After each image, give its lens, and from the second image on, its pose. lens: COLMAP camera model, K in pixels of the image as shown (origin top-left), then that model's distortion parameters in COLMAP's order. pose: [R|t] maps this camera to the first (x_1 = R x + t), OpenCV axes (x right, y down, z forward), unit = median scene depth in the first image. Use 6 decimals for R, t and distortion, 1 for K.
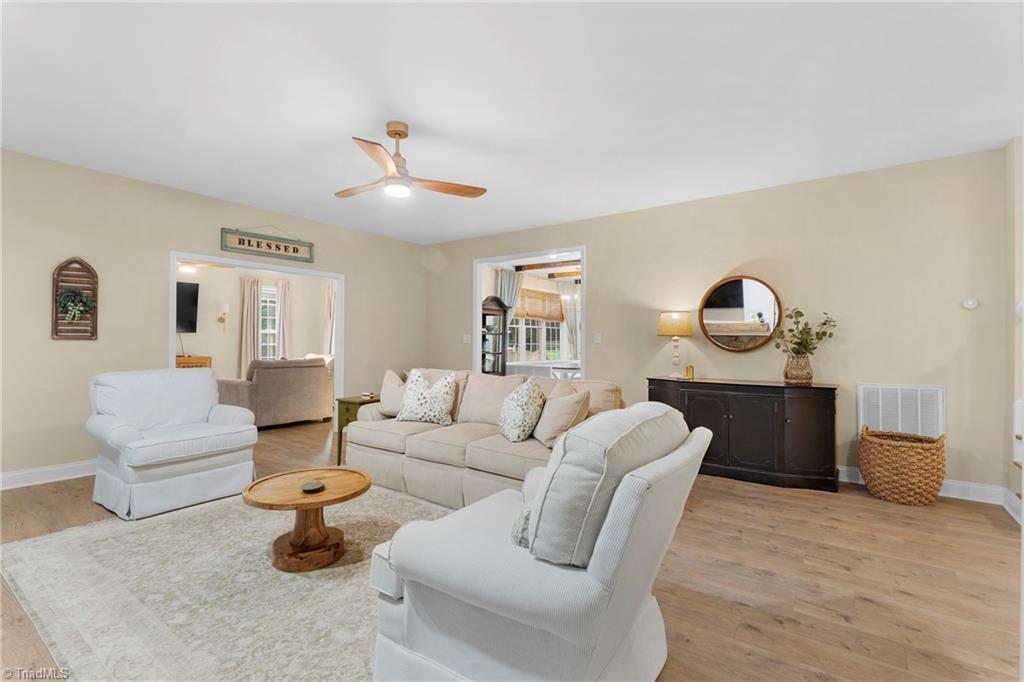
lens RADIAL K [[467.9, 0, 521.6], [0, 467.9, 342.5], [0, 0, 1]] dist [-0.001575, -0.001897]
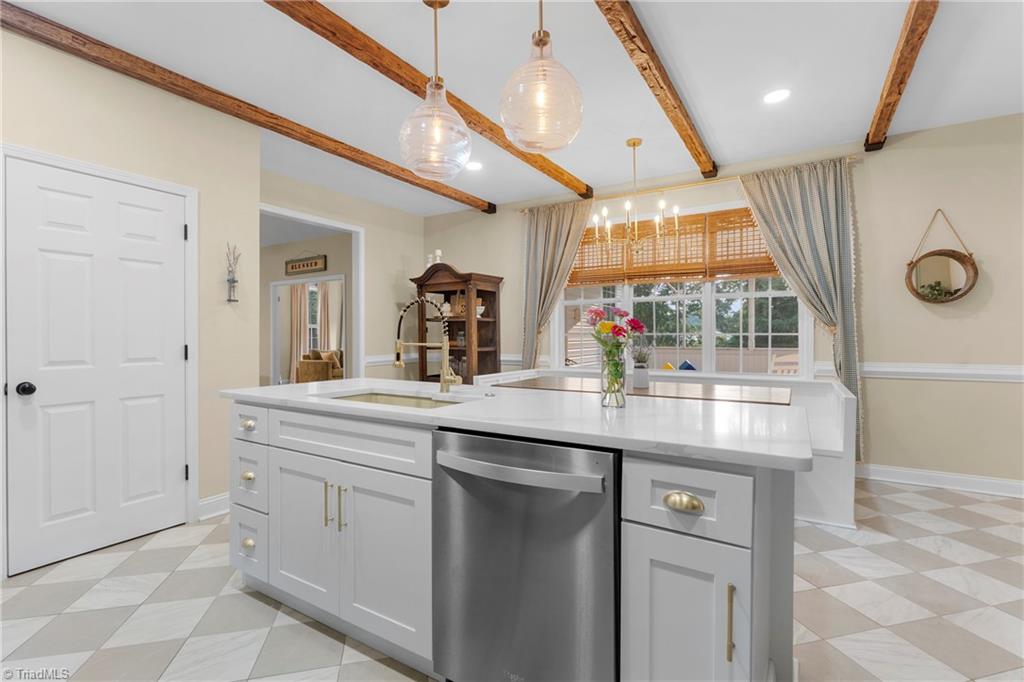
lens RADIAL K [[467.9, 0, 512.1], [0, 467.9, 338.4], [0, 0, 1]] dist [-0.001575, -0.001897]
pose [[0.080769, -0.000878, -0.996732, 1.151437], [0.005090, 0.999987, -0.000468, 0.015384], [0.996720, -0.005035, 0.080773, 1.954687]]
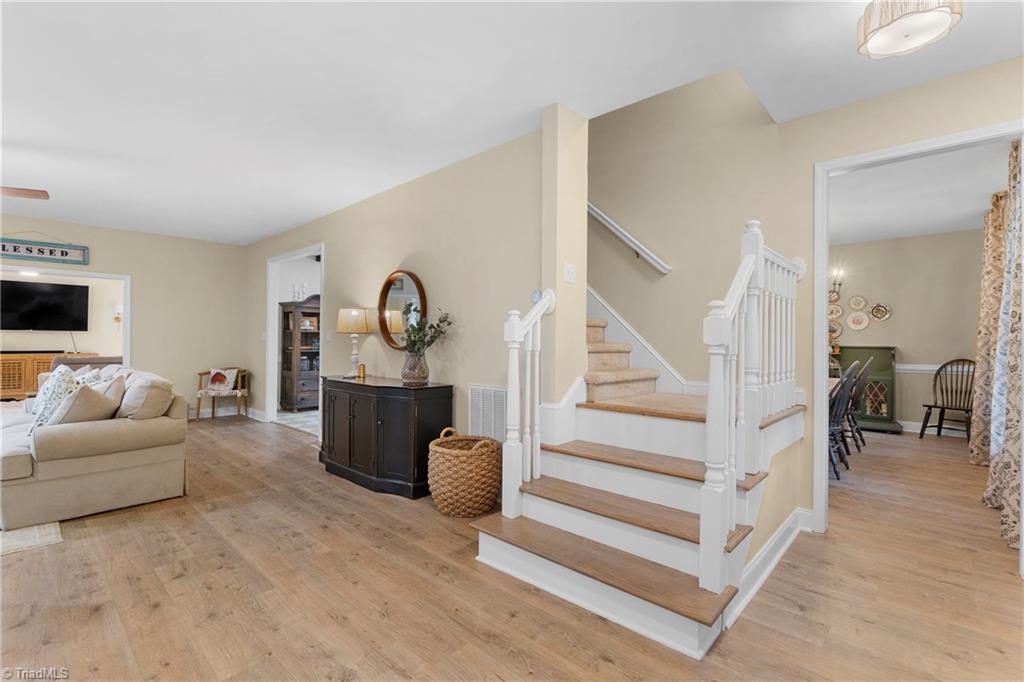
lens RADIAL K [[467.9, 0, 509.9], [0, 467.9, 340.7], [0, 0, 1]] dist [-0.001575, -0.001897]
pose [[0.992783, 0.001511, -0.119912, 0.899585], [-0.001585, 0.999999, -0.000522, 0.001831], [0.119911, 0.000709, 0.992784, 0.083359]]
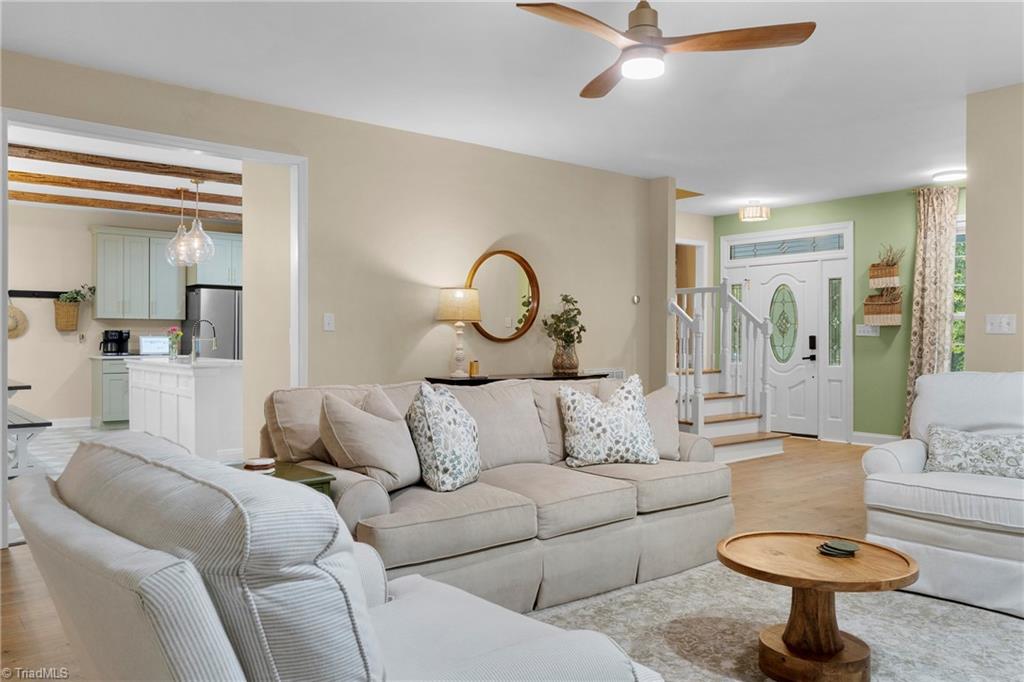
lens RADIAL K [[785.8, 0, 514.7], [0, 785.8, 342.9], [0, 0, 1]] dist [-0.020333, -0.001798]
pose [[0.236054, -0.014472, 0.971632, -1.004815], [-0.005553, 0.999853, 0.016241, -0.000199], [-0.971724, -0.009230, 0.235939, 0.735371]]
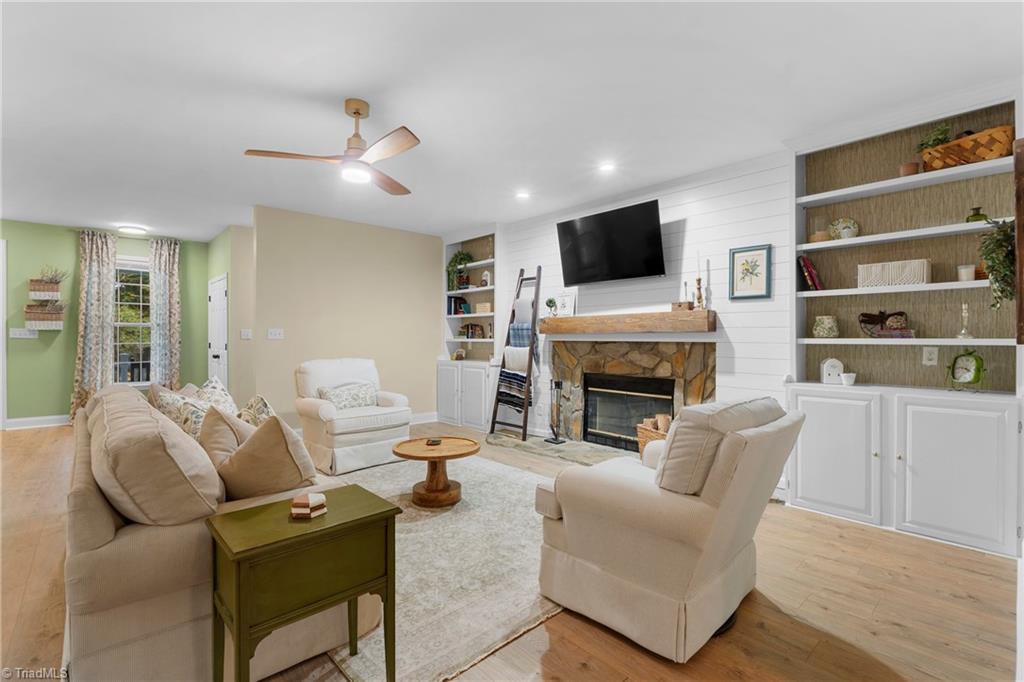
lens RADIAL K [[467.9, 0, 510.7], [0, 467.9, 336.7], [0, 0, 1]] dist [-0.001575, -0.001897]
pose [[-0.983122, -0.012799, 0.182504, -0.594522], [-0.013804, 0.999896, -0.004237, -0.009384], [-0.182430, -0.006685, -0.983196, 1.457023]]
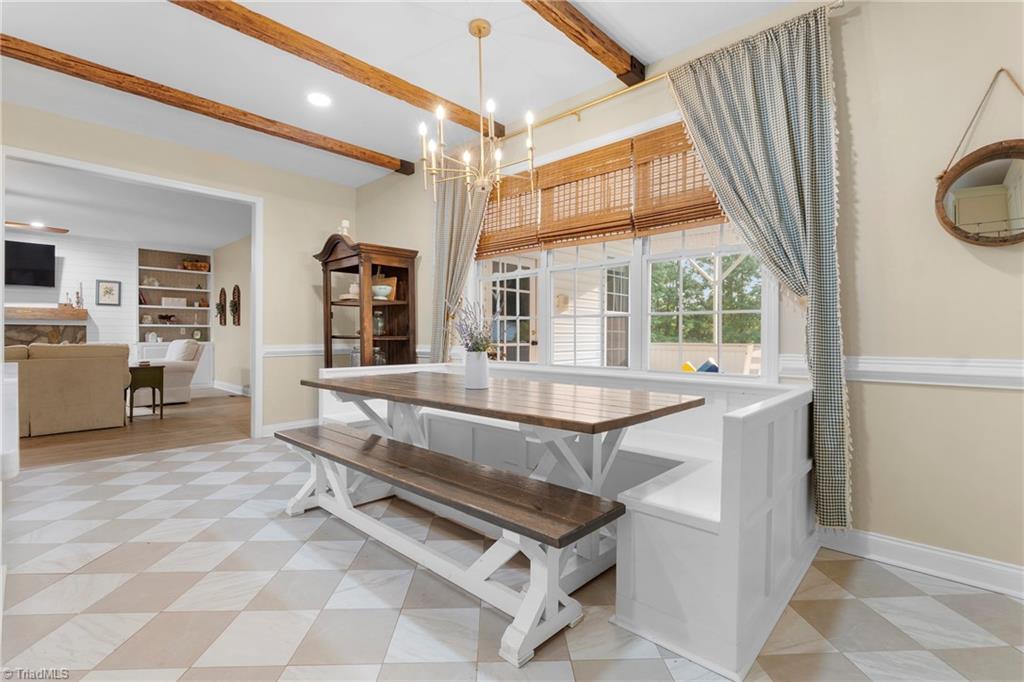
lens RADIAL K [[467.9, 0, 507.3], [0, 467.9, 337.5], [0, 0, 1]] dist [-0.001575, -0.001897]
pose [[-0.122862, -0.006265, -0.992404, 0.872268], [-0.002797, 0.999978, -0.005966, 0.048770], [0.992420, 0.002042, -0.122877, 2.381505]]
